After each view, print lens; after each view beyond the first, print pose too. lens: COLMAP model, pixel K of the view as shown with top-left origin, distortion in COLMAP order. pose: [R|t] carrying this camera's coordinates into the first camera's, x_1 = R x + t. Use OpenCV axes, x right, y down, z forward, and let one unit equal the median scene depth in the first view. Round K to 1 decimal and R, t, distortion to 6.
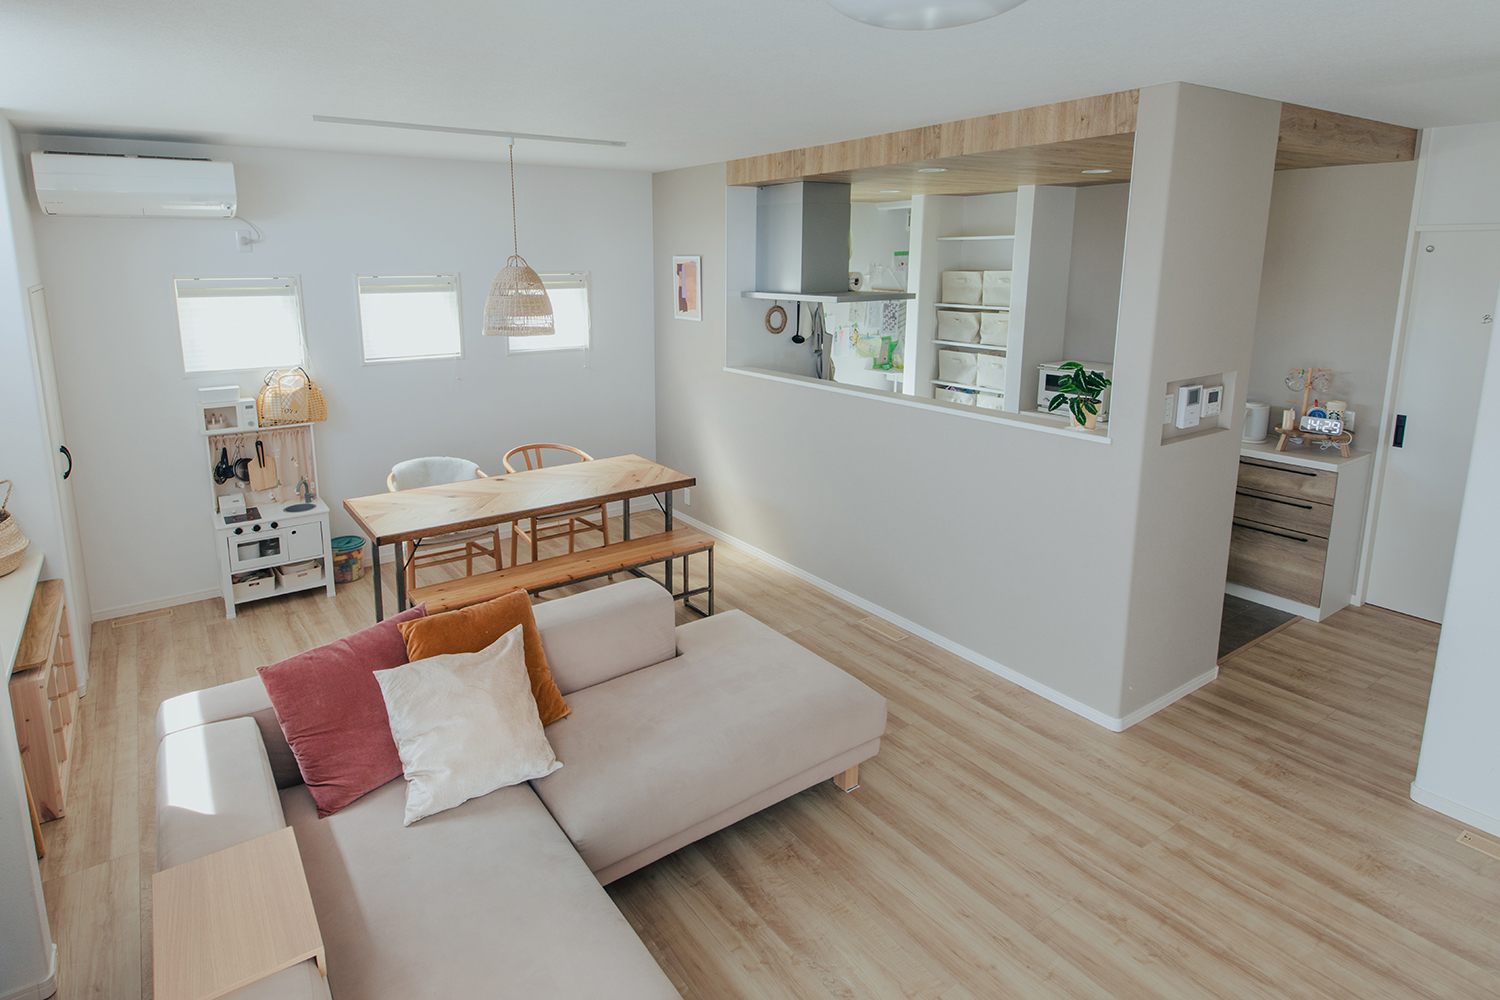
lens RADIAL K [[809.9, 0, 716.1], [0, 809.9, 396.0], [0, 0, 1]] dist [0.051739, -0.003346]
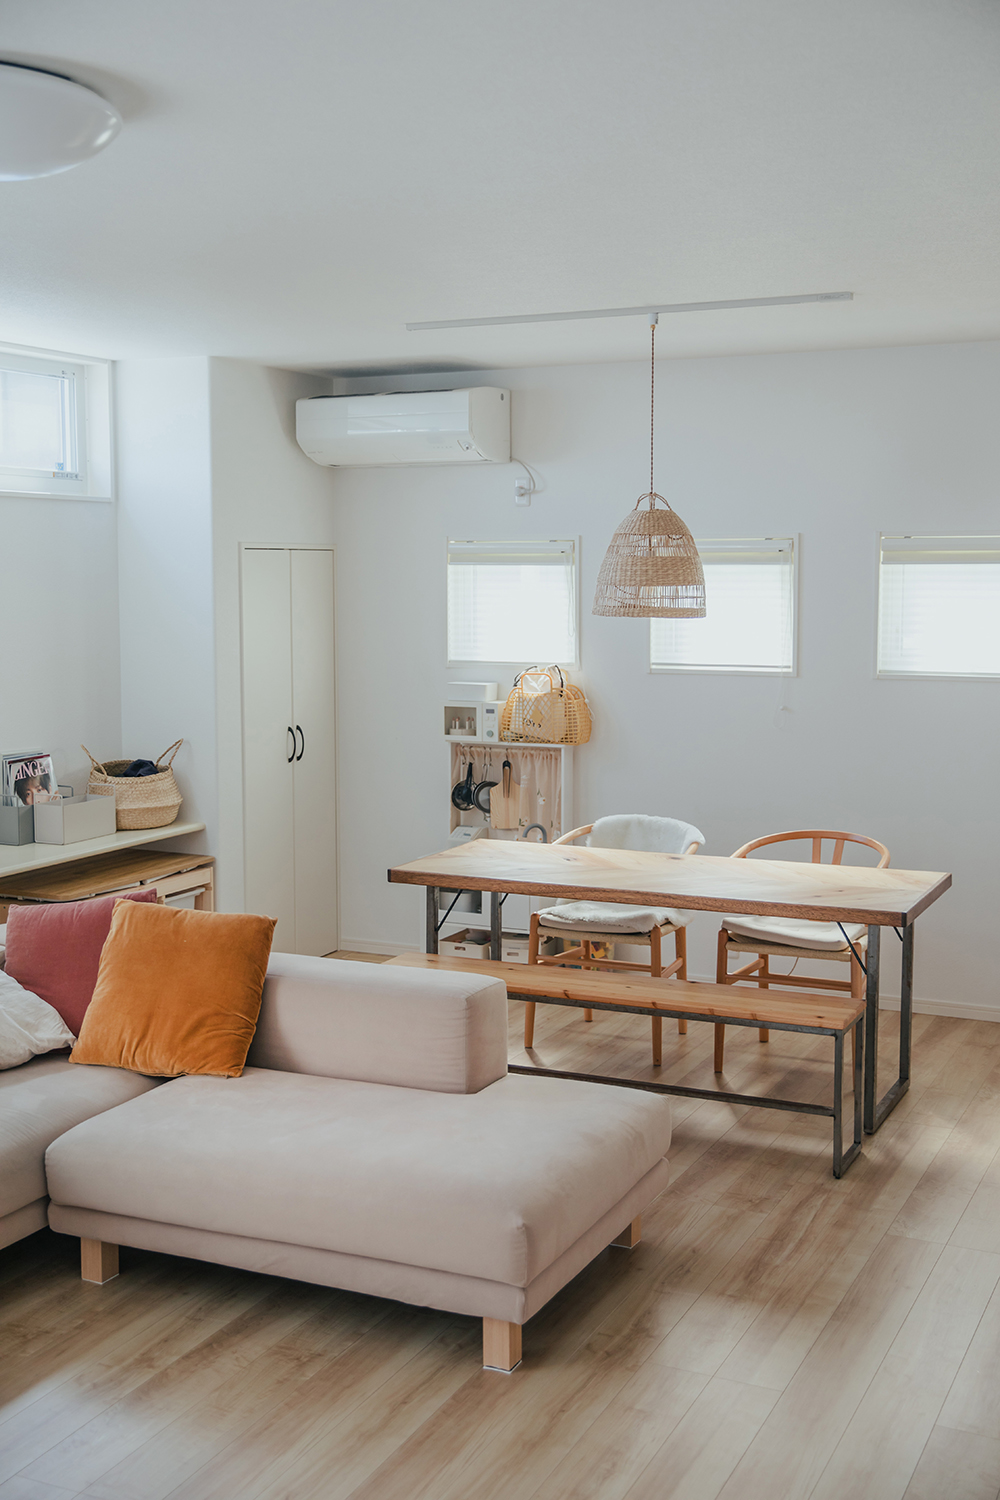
lens RADIAL K [[1722.1, 0, 569.4], [0, 1722.1, 708.1], [0, 0, 1]] dist [0.041222, 0.000000]
pose [[0.528066, 0.068680, -0.846422, 0.884784], [-0.144074, 0.989520, -0.009594, 0.016661], [0.836893, 0.127013, 0.532427, 0.248360]]
